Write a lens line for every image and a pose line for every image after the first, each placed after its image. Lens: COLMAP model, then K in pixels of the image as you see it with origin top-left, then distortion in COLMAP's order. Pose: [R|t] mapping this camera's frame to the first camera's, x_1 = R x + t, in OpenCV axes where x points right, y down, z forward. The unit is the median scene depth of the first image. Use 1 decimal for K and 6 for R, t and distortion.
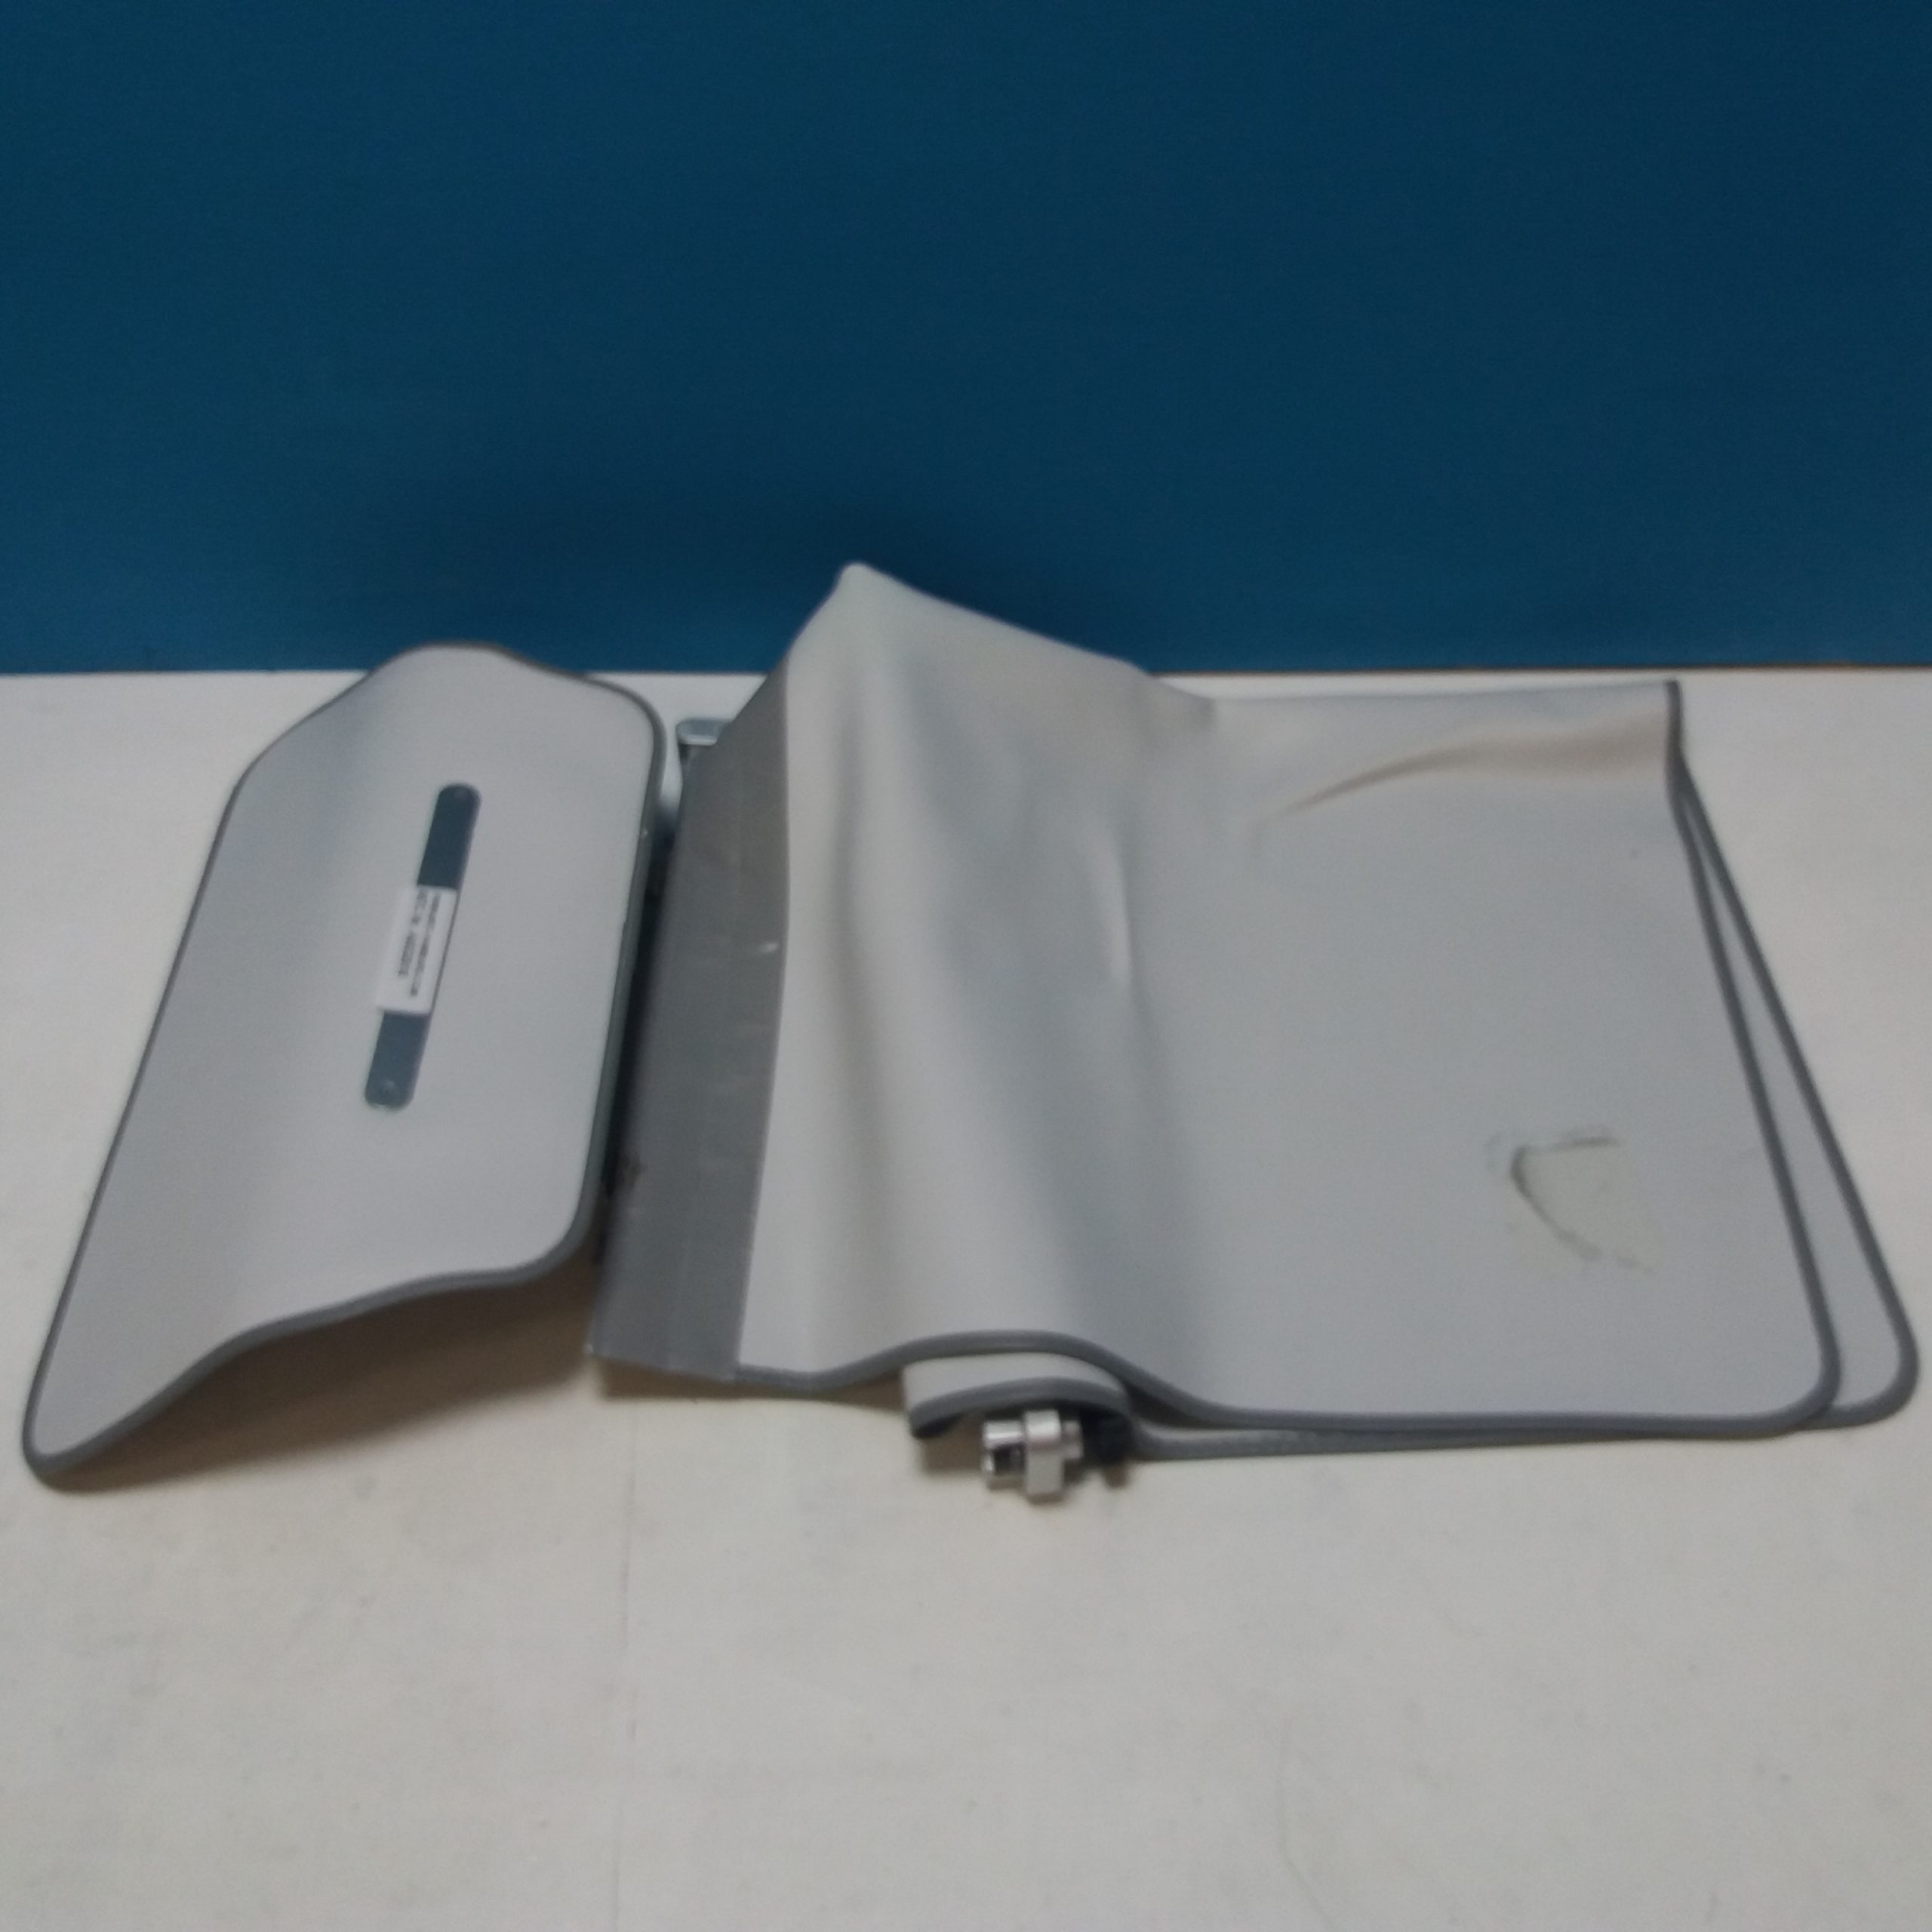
lens RADIAL K [[2227.4, 0, 966.0], [0, 2227.4, 966.0], [0, 0, 1]] dist [0.182737, -0.570670]
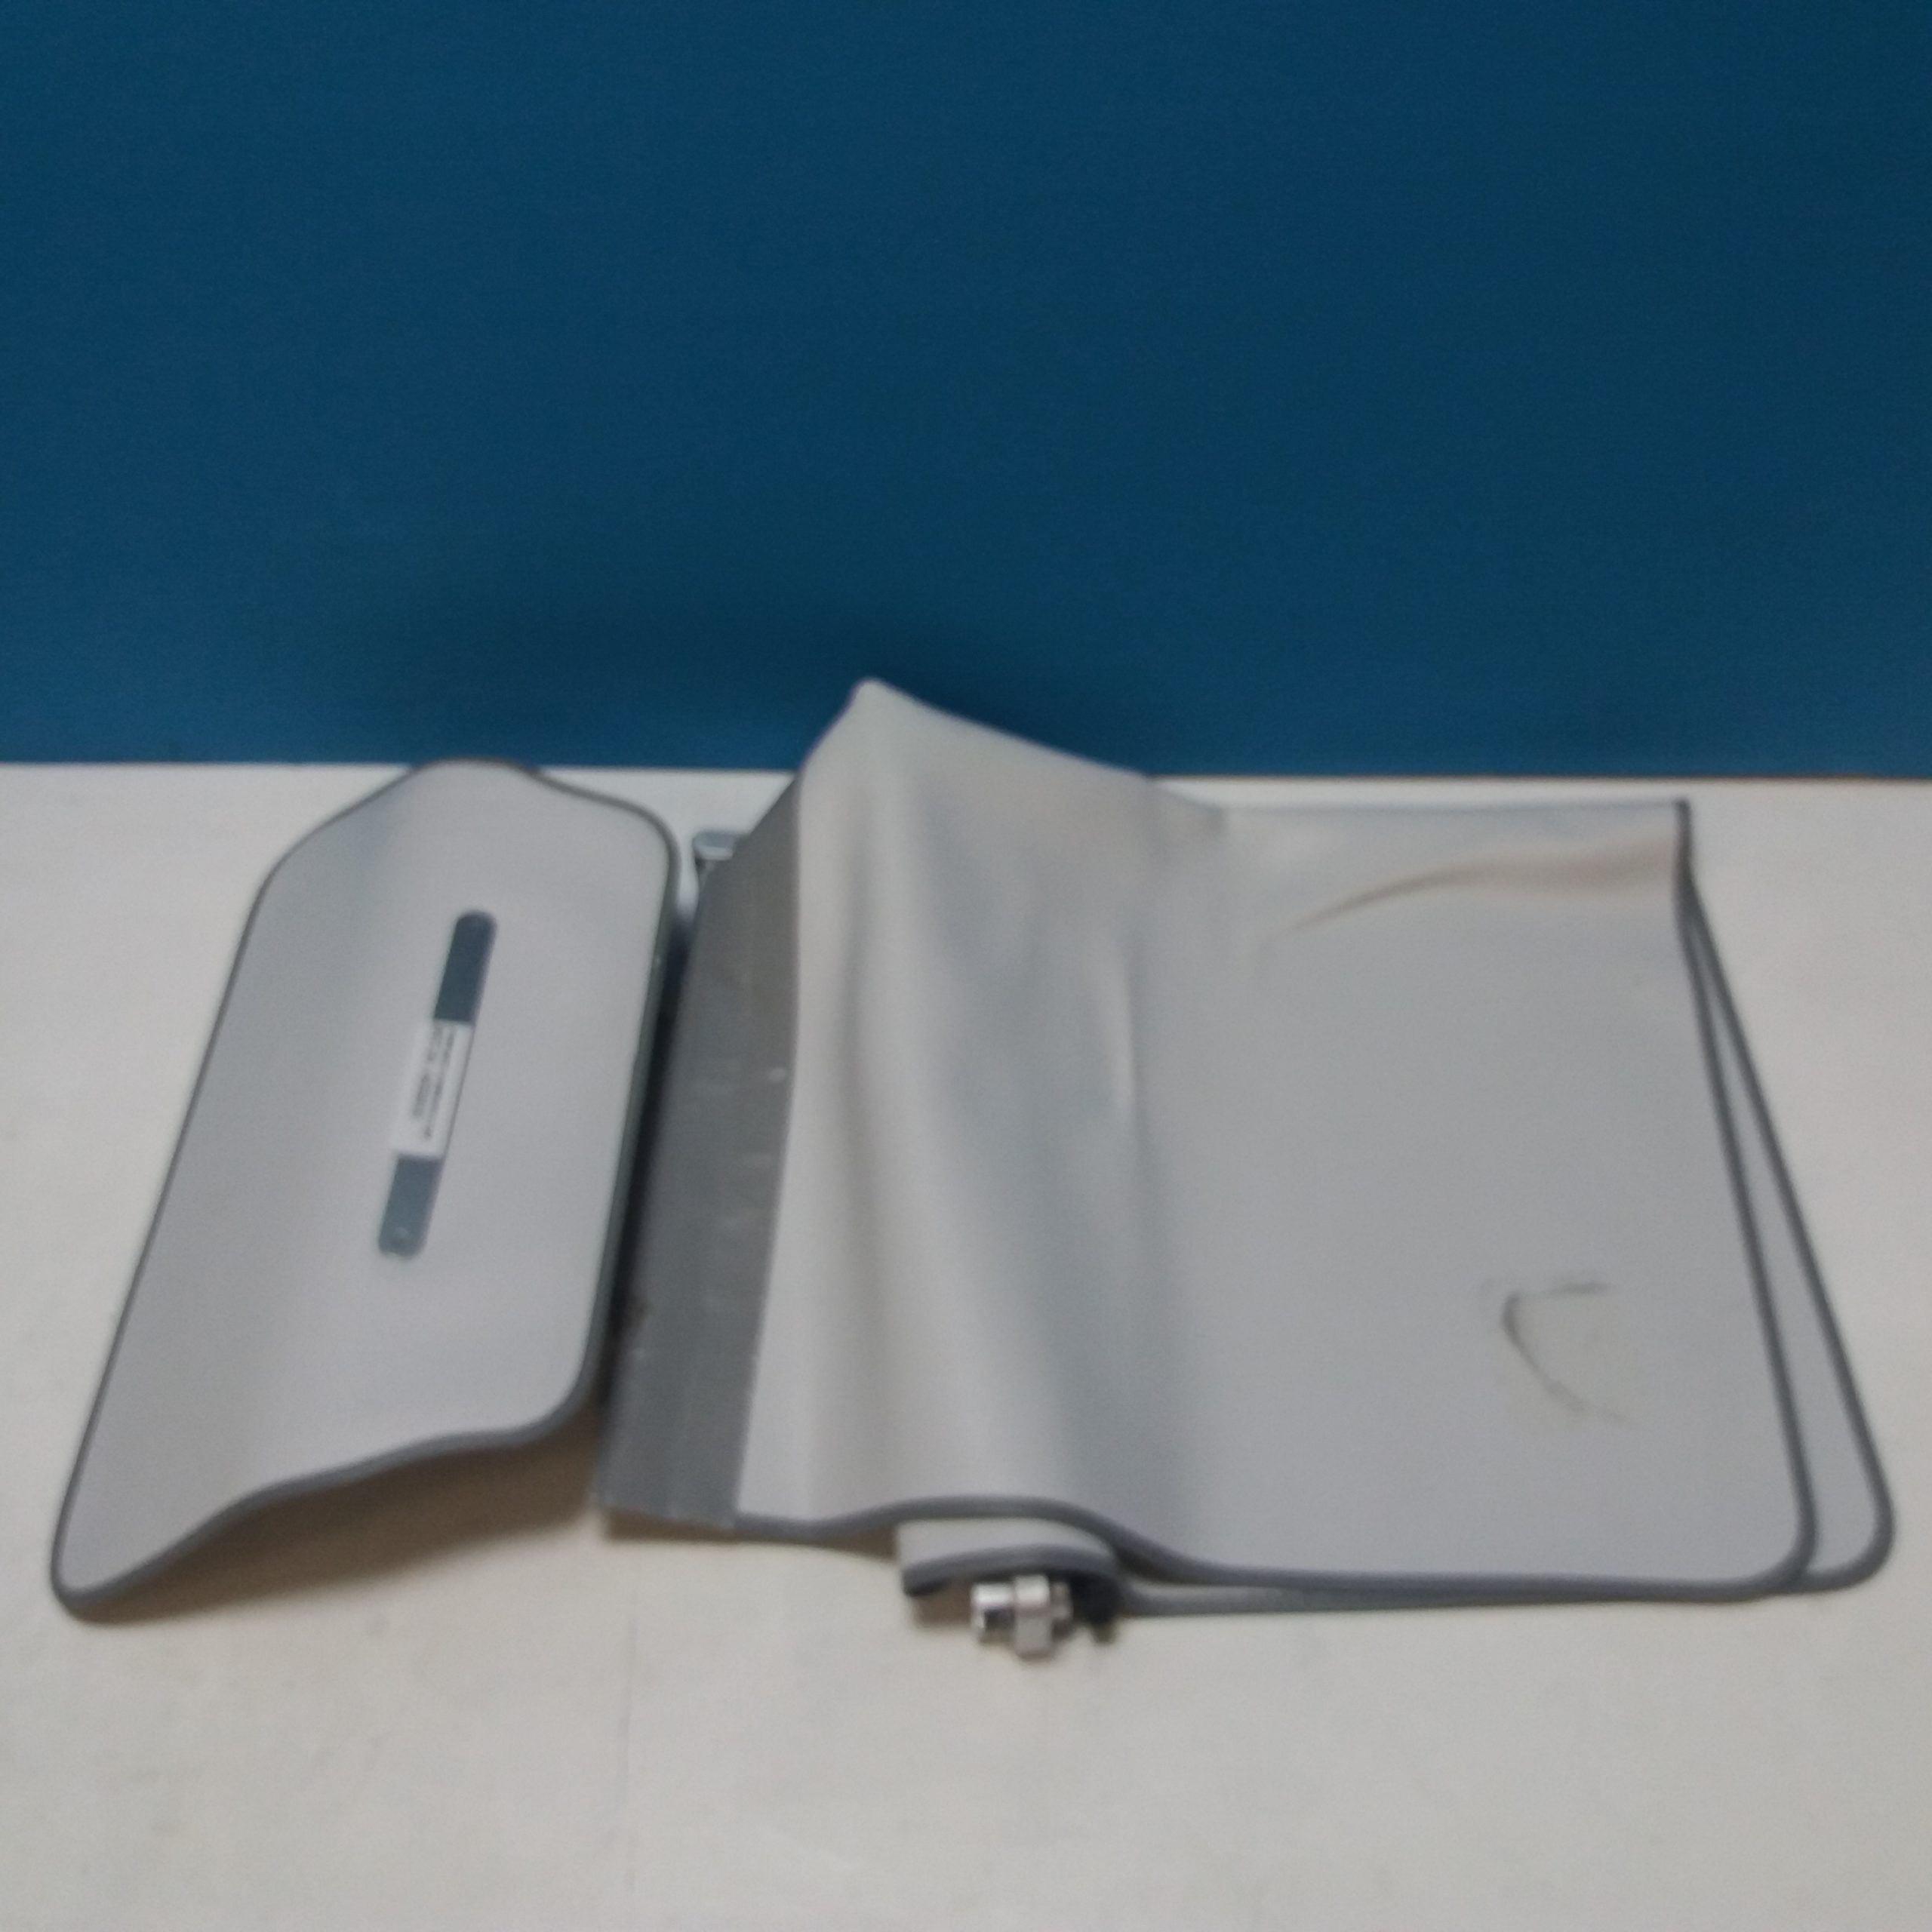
lens RADIAL K [[2227.4, 0, 966.0], [0, 2227.4, 966.0], [0, 0, 1]] dist [0.182737, -0.570670]
pose [[0.999694, 0.014068, -0.020371, 0.019107], [-0.013210, 0.999045, 0.041658, -0.109913], [0.020937, -0.041376, 0.998924, -0.014603]]
